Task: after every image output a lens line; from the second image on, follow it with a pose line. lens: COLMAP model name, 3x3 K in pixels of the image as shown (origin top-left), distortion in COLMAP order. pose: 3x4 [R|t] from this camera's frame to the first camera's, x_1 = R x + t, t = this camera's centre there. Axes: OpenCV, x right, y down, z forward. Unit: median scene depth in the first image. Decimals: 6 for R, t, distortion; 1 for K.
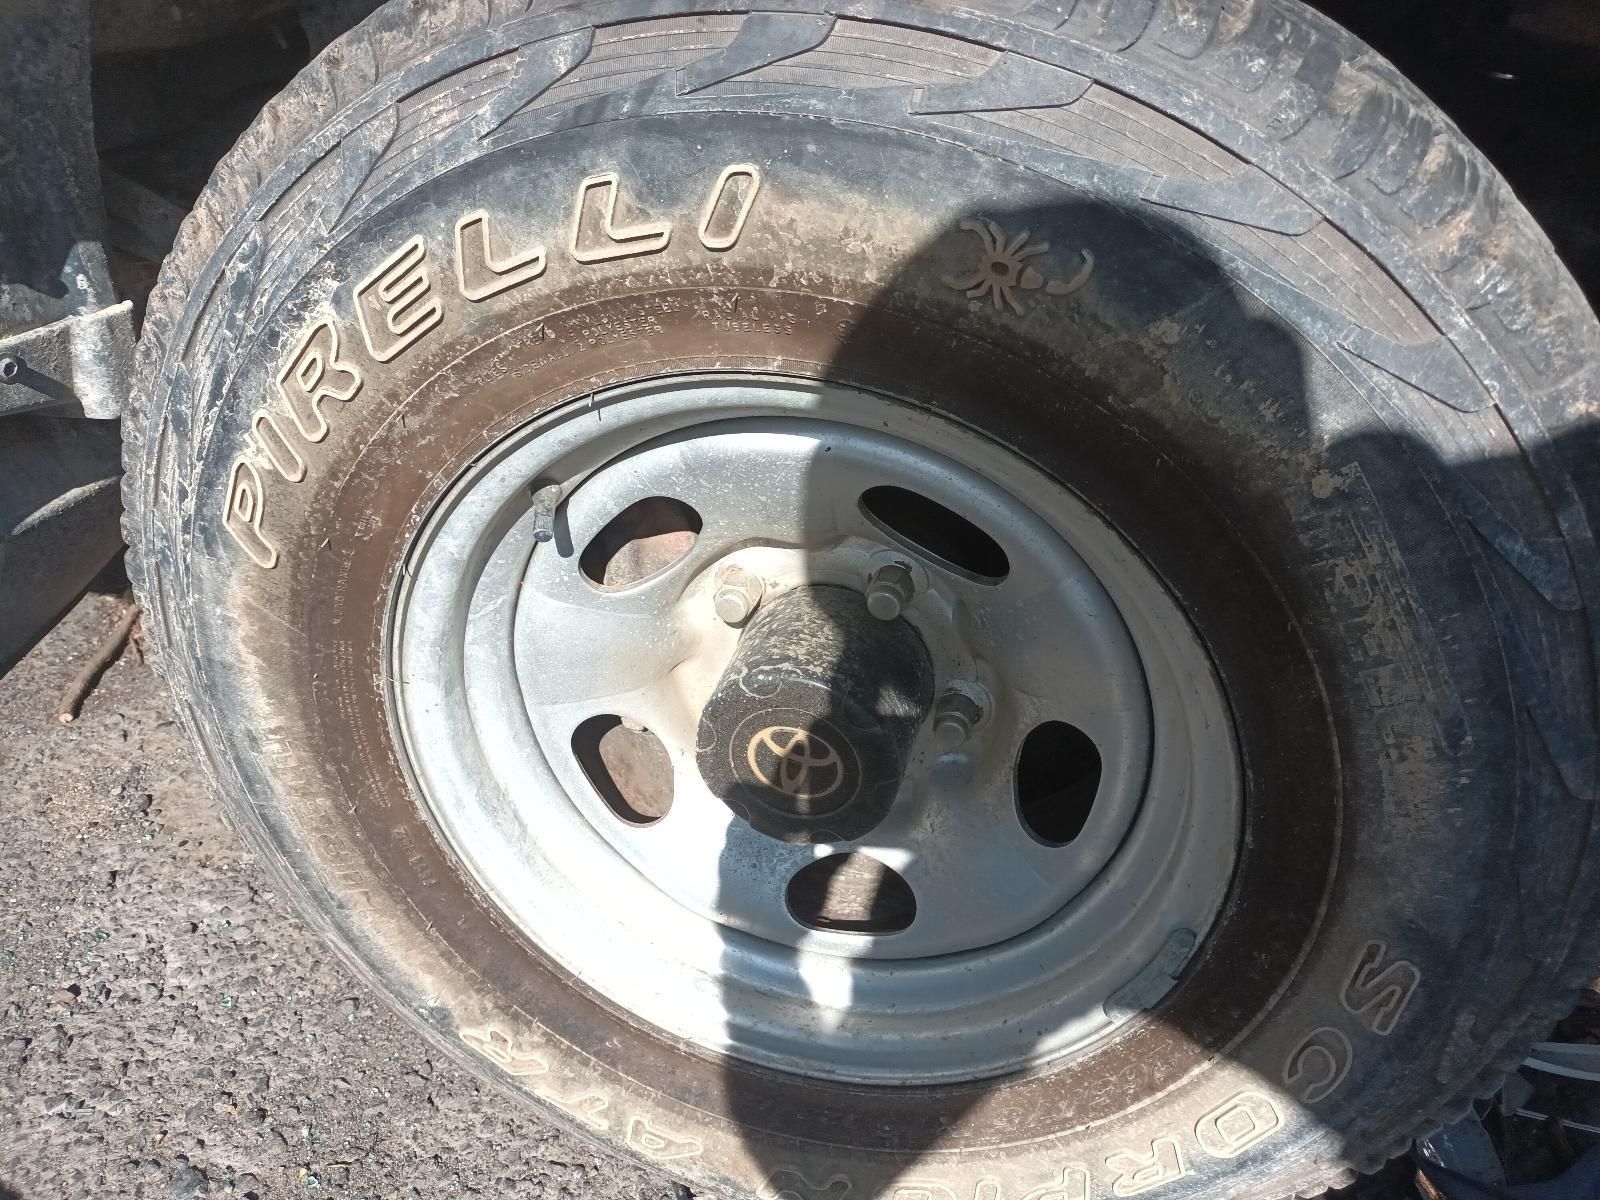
lens RADIAL K [[1334.9, 0, 800.0], [0, 1334.9, 600.0], [0, 0, 1]] dist [0.001288, -0.013705]
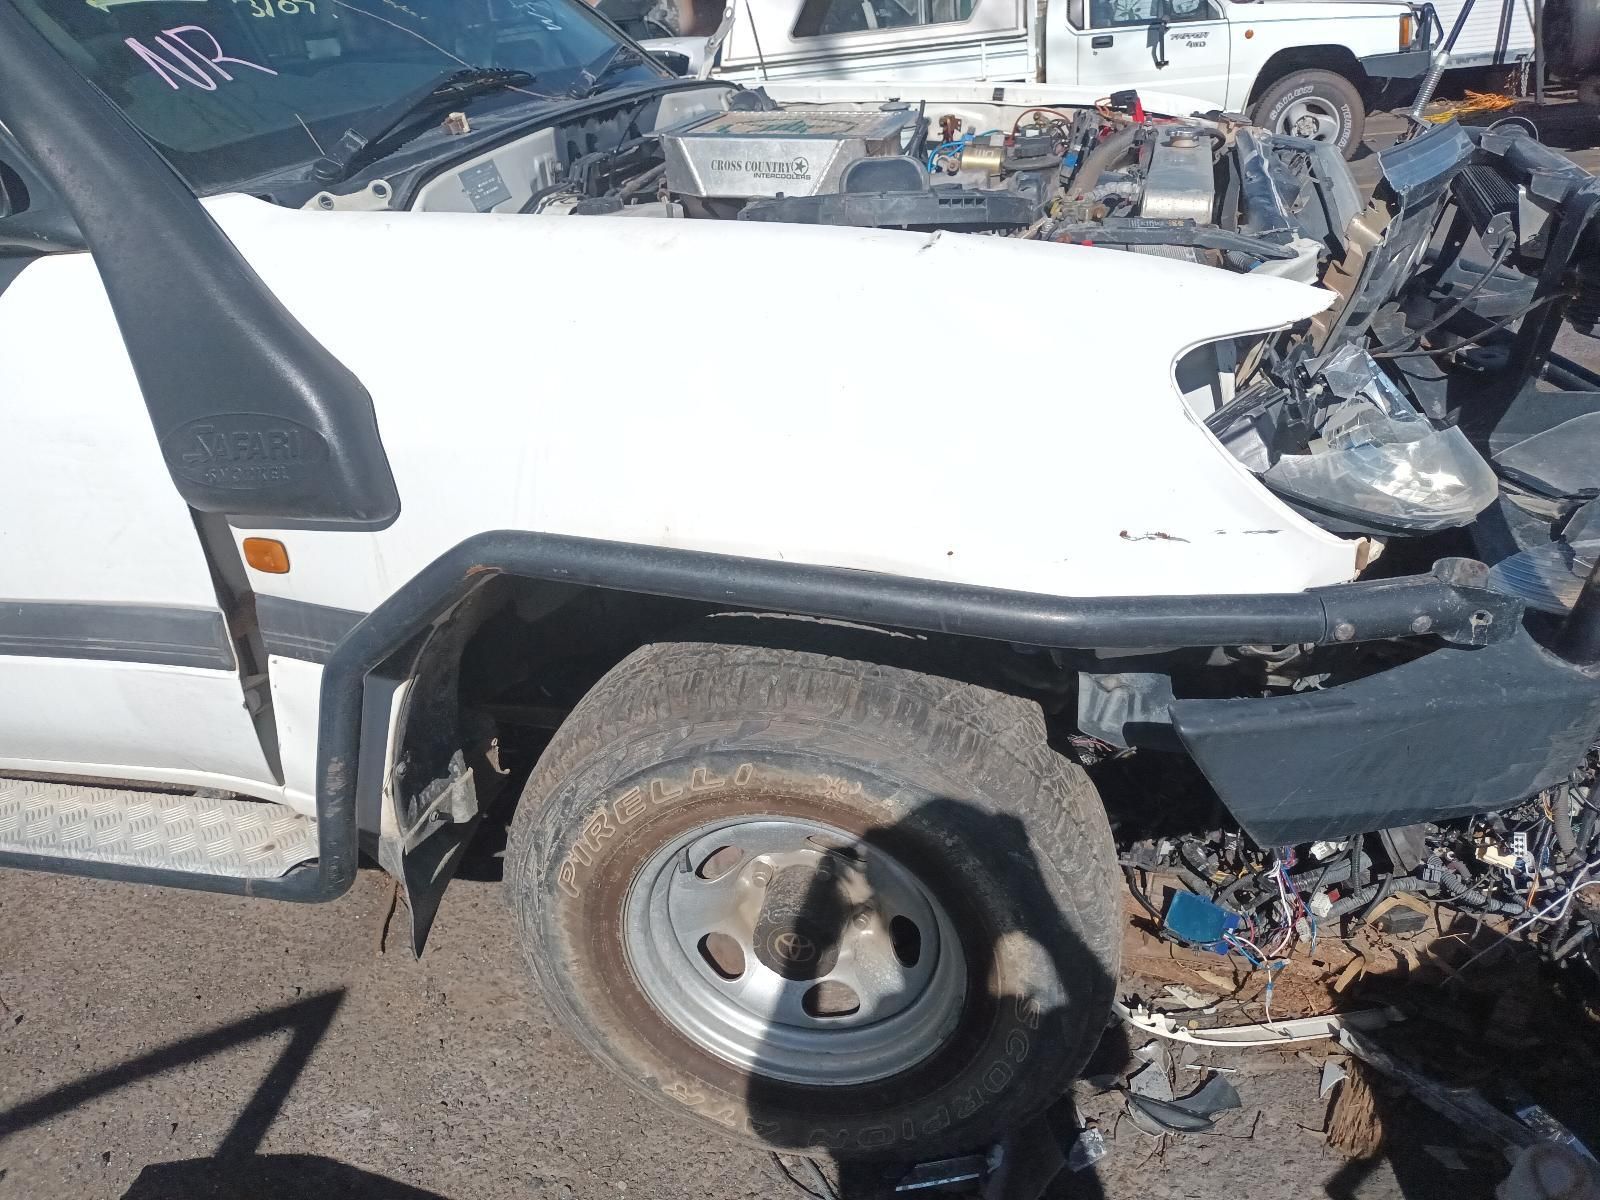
lens RADIAL K [[1298.7, 0, 773.0], [0, 1298.7, 577.1], [0, 0, 1]] dist [0.082372, -0.226322]
pose [[0.990264, -0.138244, -0.016329, 0.082906], [0.135960, 0.985681, -0.099744, -0.290944], [0.029884, 0.096552, 0.994879, -1.341396]]
